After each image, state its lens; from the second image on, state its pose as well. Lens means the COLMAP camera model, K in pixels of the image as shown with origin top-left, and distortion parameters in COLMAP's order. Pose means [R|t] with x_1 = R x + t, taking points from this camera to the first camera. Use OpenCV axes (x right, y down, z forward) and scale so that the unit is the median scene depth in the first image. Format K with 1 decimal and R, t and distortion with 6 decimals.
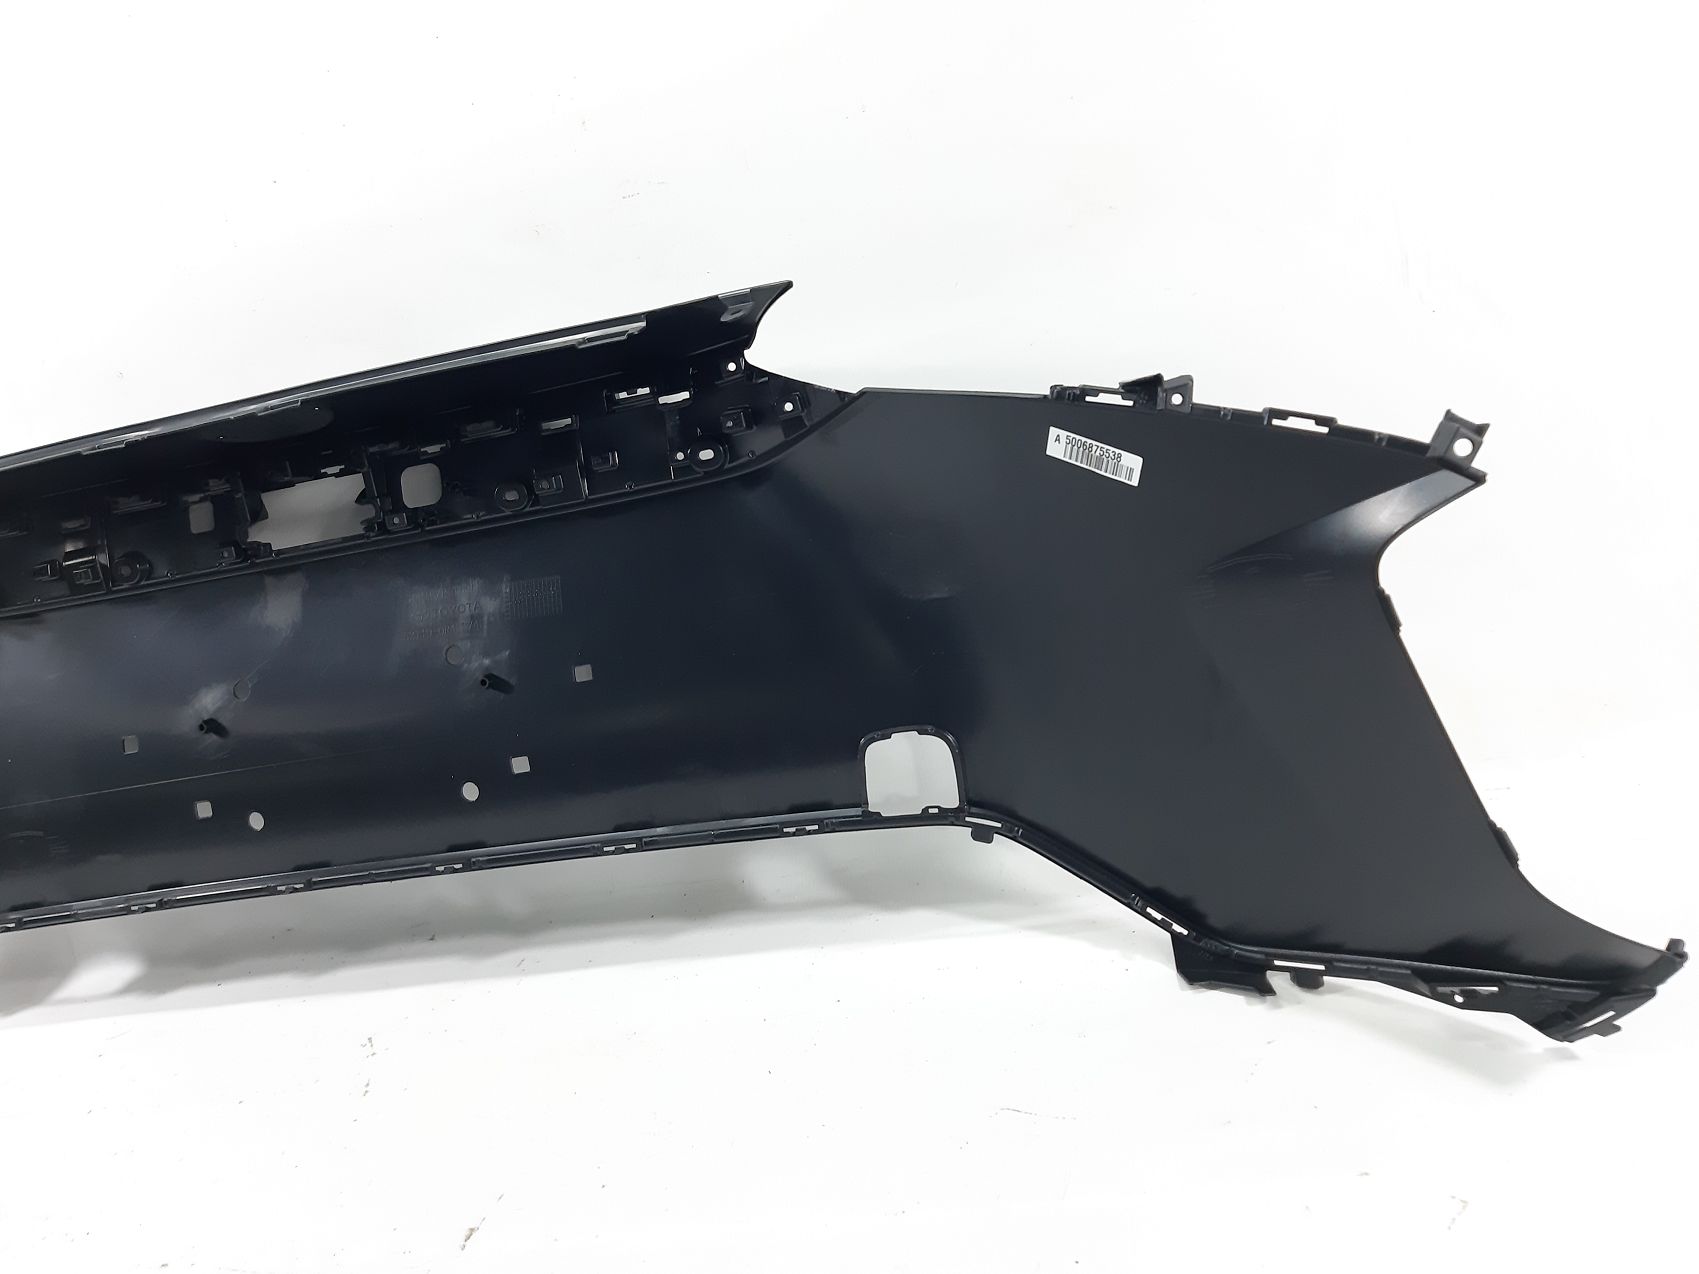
lens RADIAL K [[1337.9, 0, 849.5], [0, 1337.9, 637.0], [0, 0, 1]] dist [0.004063, 0.002261]
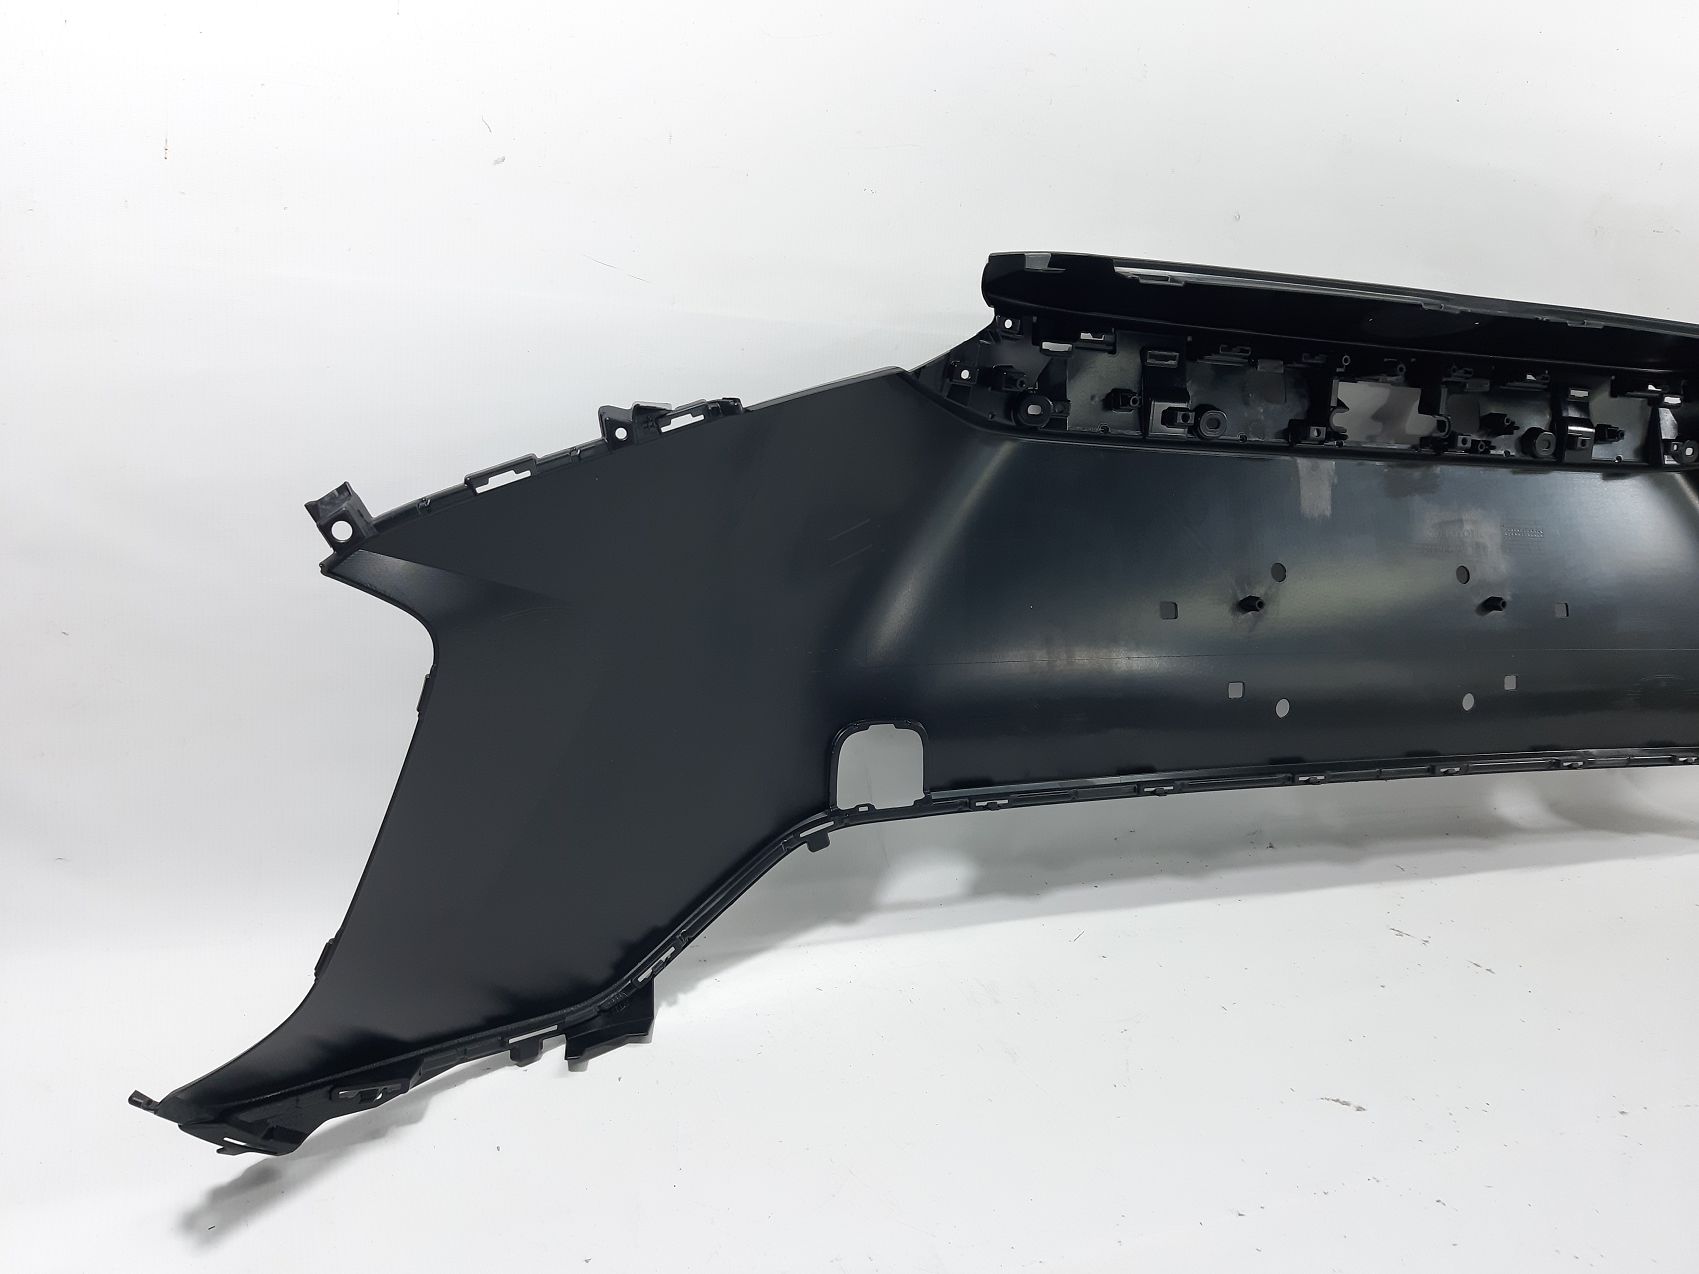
lens RADIAL K [[1337.9, 0, 849.5], [0, 1337.9, 637.0], [0, 0, 1]] dist [0.004063, 0.002261]
pose [[0.742543, 0.162888, 0.649690, -1.214277], [-0.122250, 0.986644, -0.107647, 0.213217], [-0.658547, 0.000508, 0.752539, 0.442081]]
